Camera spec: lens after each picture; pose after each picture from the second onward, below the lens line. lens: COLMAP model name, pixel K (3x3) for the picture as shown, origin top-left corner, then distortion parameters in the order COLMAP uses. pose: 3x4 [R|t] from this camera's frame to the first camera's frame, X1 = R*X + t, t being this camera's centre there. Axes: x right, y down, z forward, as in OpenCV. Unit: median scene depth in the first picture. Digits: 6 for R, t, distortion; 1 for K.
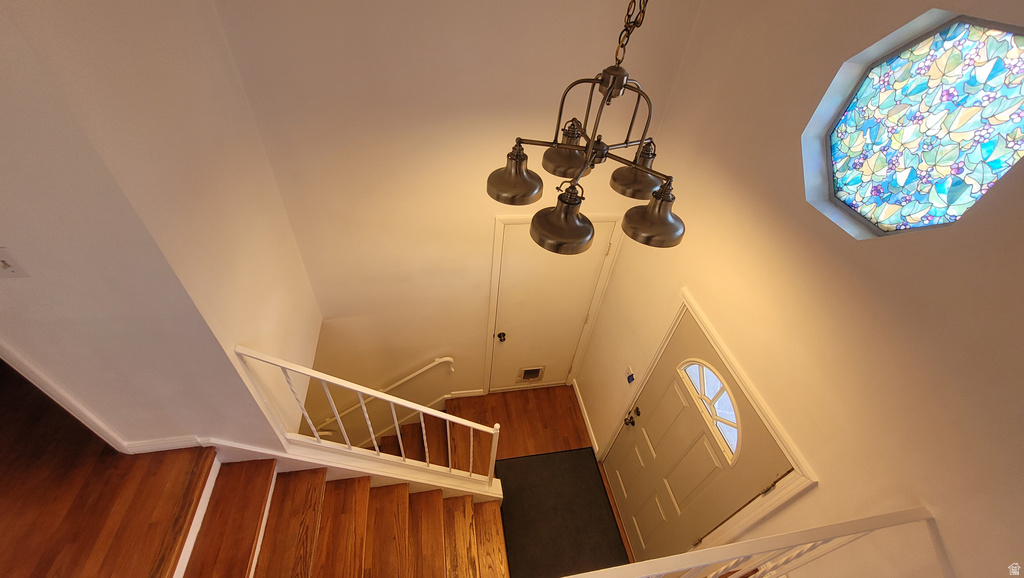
lens RADIAL K [[403.0, 0, 521.8], [0, 403.0, 284.9], [0, 0, 1]] dist [0.005264, -0.001851]
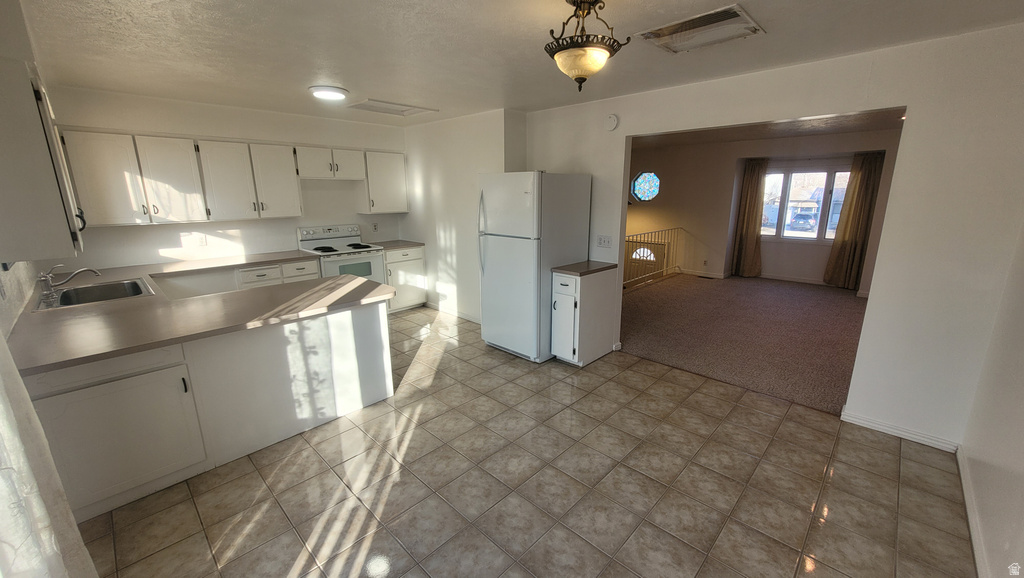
lens RADIAL K [[403.0, 0, 516.3], [0, 403.0, 287.3], [0, 0, 1]] dist [0.005264, -0.001851]
pose [[0.813168, -0.235969, 0.532049, -4.456691], [0.453016, 0.830531, -0.324028, 2.072764], [-0.365423, 0.504516, 0.782259, -2.444556]]
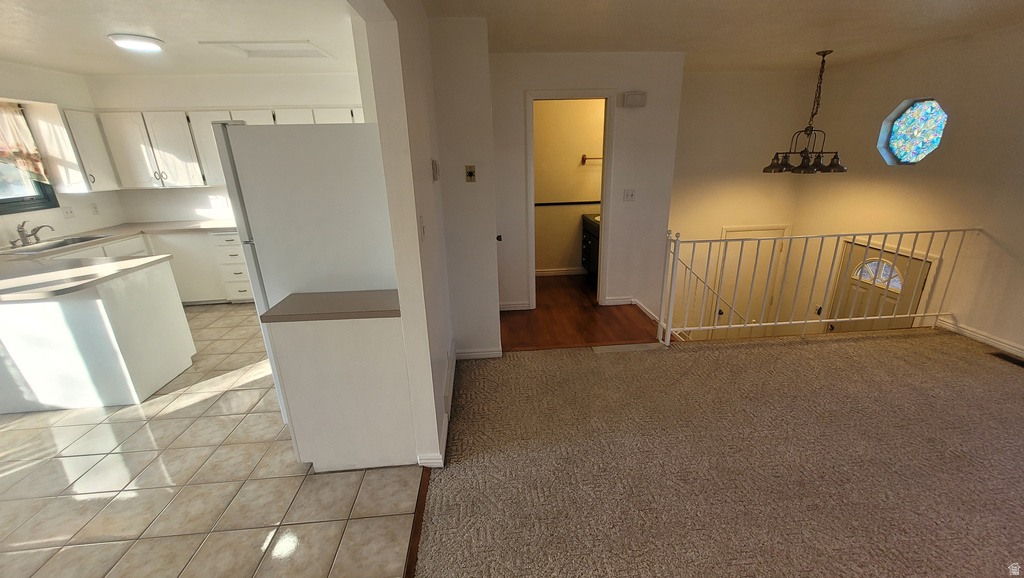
lens RADIAL K [[403.0, 0, 515.9], [0, 403.0, 286.6], [0, 0, 1]] dist [0.005264, -0.001851]
pose [[0.985285, -0.084751, -0.148430, -1.616996], [0.016529, 0.911586, -0.410778, 1.831927], [0.170121, 0.402280, 0.899572, -1.746541]]
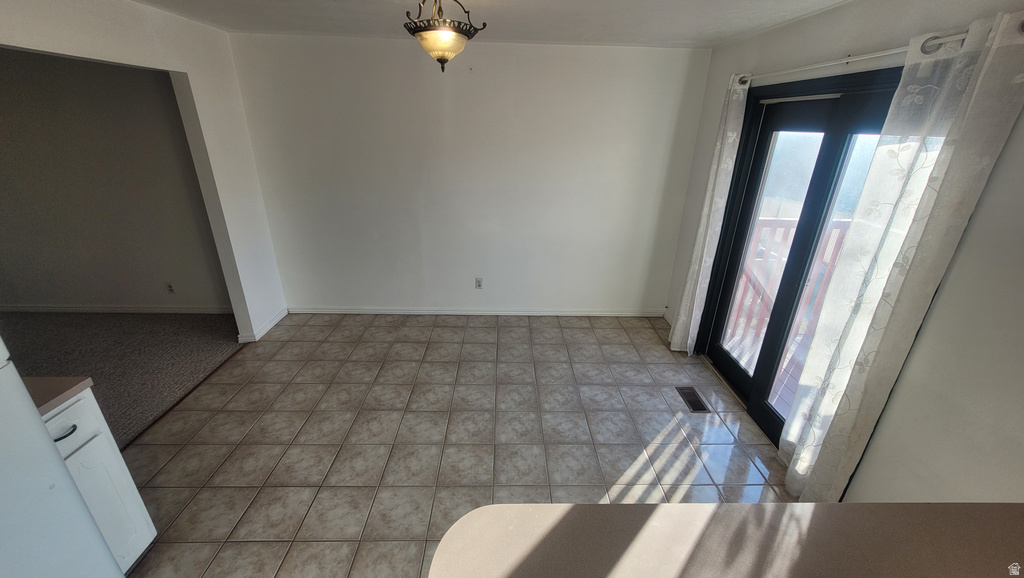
lens RADIAL K [[403.0, 0, 515.4], [0, 403.0, 288.1], [0, 0, 1]] dist [0.005264, -0.001851]
pose [[-0.977186, -0.181514, 0.110275, -3.945277], [0.023562, 0.423363, 0.905654, 0.237419], [-0.211075, 0.887590, -0.409428, -0.605206]]
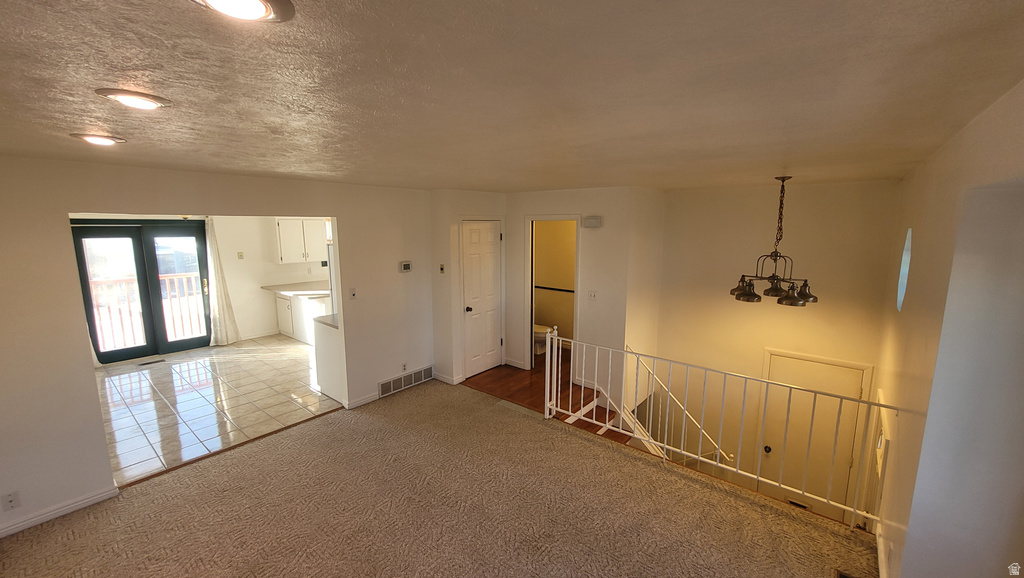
lens RADIAL K [[403.0, 0, 515.9], [0, 403.0, 288.1], [0, 0, 1]] dist [0.005264, -0.001851]
pose [[0.630484, 0.017217, -0.776012, 1.229482], [-0.474688, 0.799563, -0.367928, 1.586807], [0.614135, 0.600336, 0.512284, -1.481992]]
